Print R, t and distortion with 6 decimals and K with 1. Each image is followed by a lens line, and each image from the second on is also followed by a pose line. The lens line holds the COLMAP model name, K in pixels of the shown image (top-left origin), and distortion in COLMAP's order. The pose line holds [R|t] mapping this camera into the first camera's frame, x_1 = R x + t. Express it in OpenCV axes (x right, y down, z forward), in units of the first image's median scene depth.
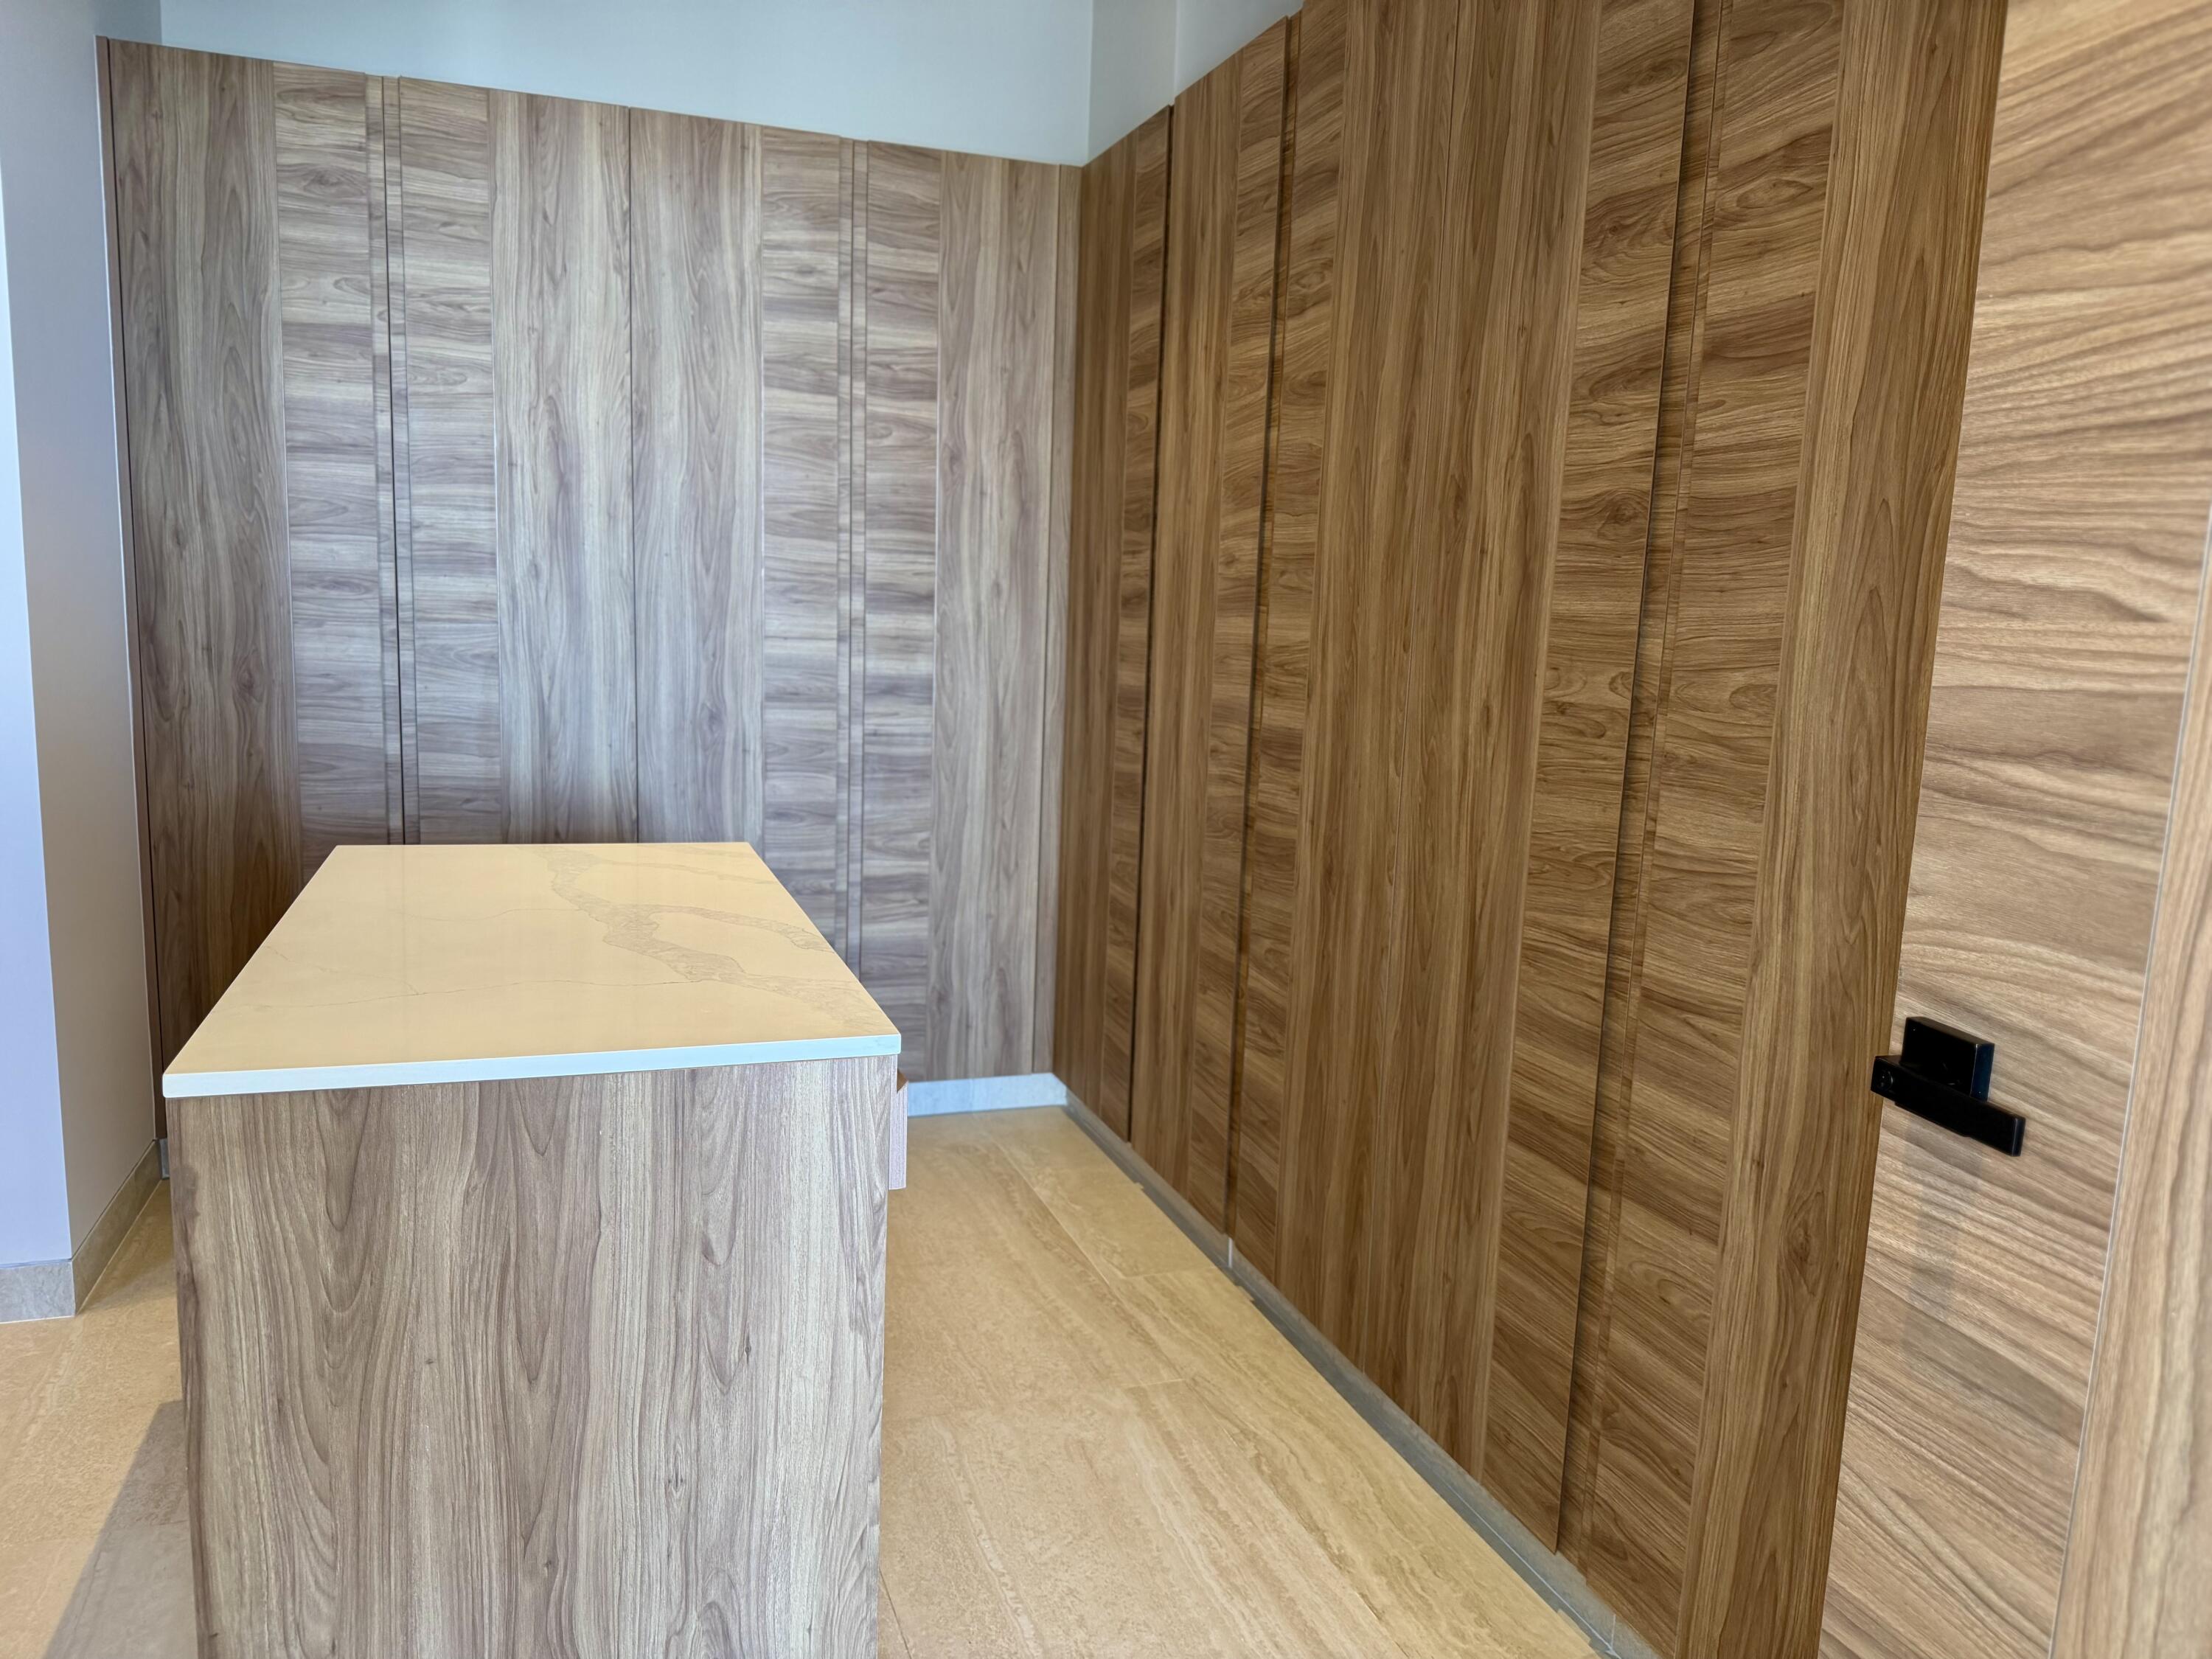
lens RADIAL K [[1489.2, 0, 1106.0], [0, 1489.2, 829.5], [0, 0, 1]] dist [0.000040, -0.071316]
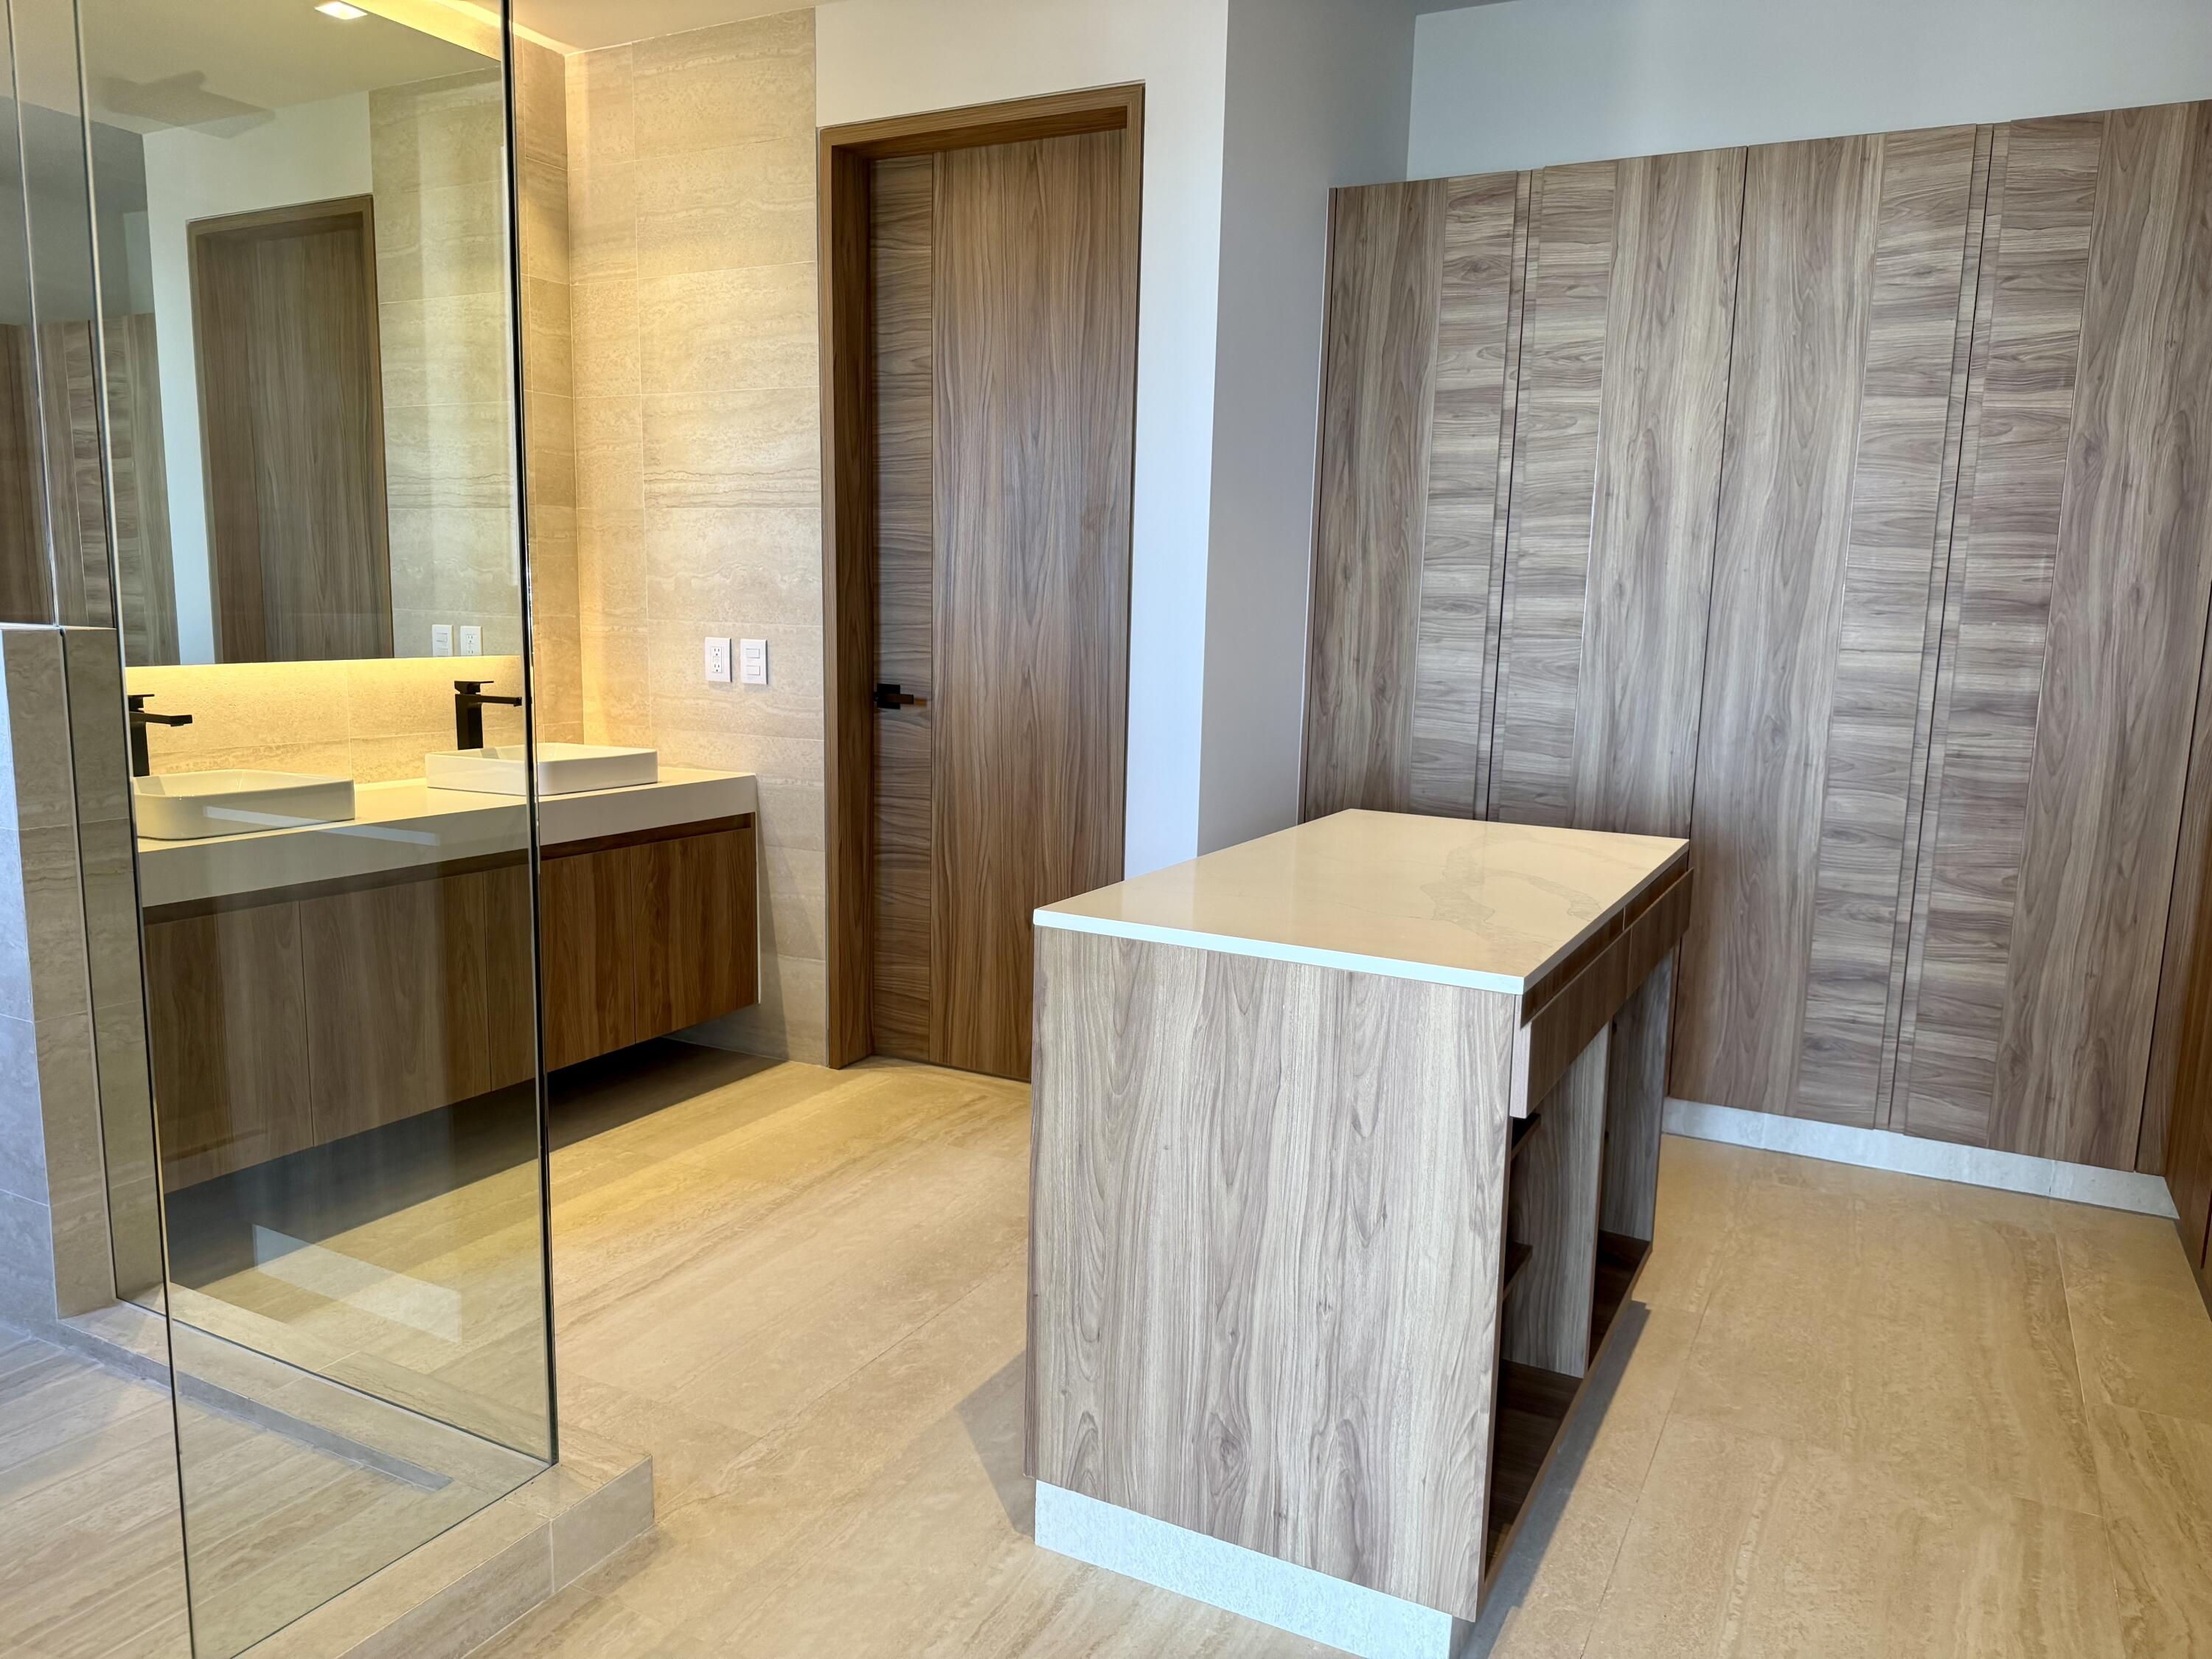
lens RADIAL K [[1565.4, 0, 1106.2], [0, 1565.4, 795.2], [0, 0, 1]] dist [0.003217, -0.131125]
pose [[0.631696, 0.061221, -0.772795, 0.277223], [-0.100163, 0.994966, -0.003054, 0.017170], [0.768718, 0.079335, 0.634648, -0.004222]]
